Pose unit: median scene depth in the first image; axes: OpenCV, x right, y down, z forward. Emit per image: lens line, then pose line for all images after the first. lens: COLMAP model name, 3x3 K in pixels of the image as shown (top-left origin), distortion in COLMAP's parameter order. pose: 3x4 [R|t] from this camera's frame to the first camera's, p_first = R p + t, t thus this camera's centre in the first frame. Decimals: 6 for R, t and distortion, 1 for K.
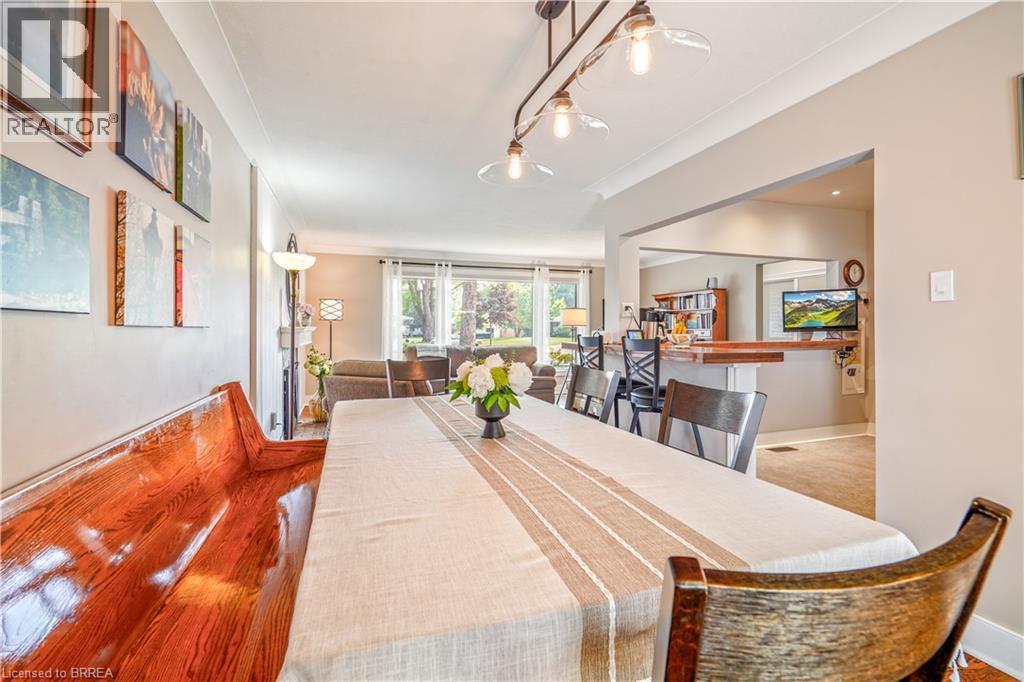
lens RADIAL K [[463.3, 0, 510.5], [0, 463.3, 331.5], [0, 0, 1]] dist [-0.001503, -0.000256]
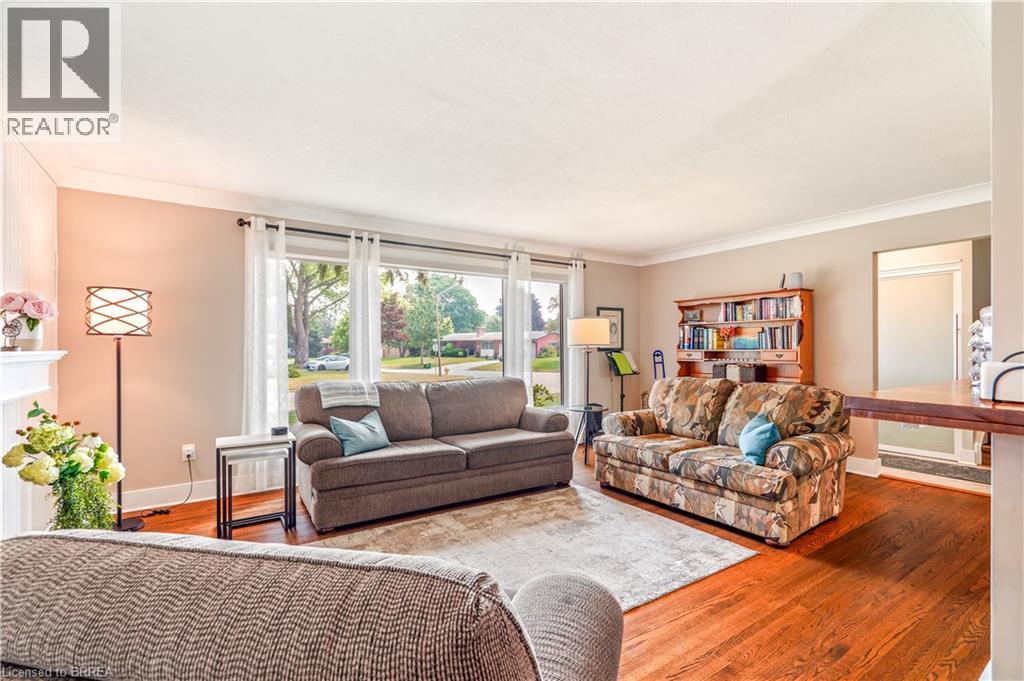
lens RADIAL K [[463.3, 0, 515.2], [0, 463.3, 347.4], [0, 0, 1]] dist [-0.001503, -0.000256]
pose [[0.965489, -0.004885, 0.260400, -0.118291], [0.006716, 0.999959, -0.006145, -0.006334], [-0.260359, 0.007682, 0.965481, 0.417782]]
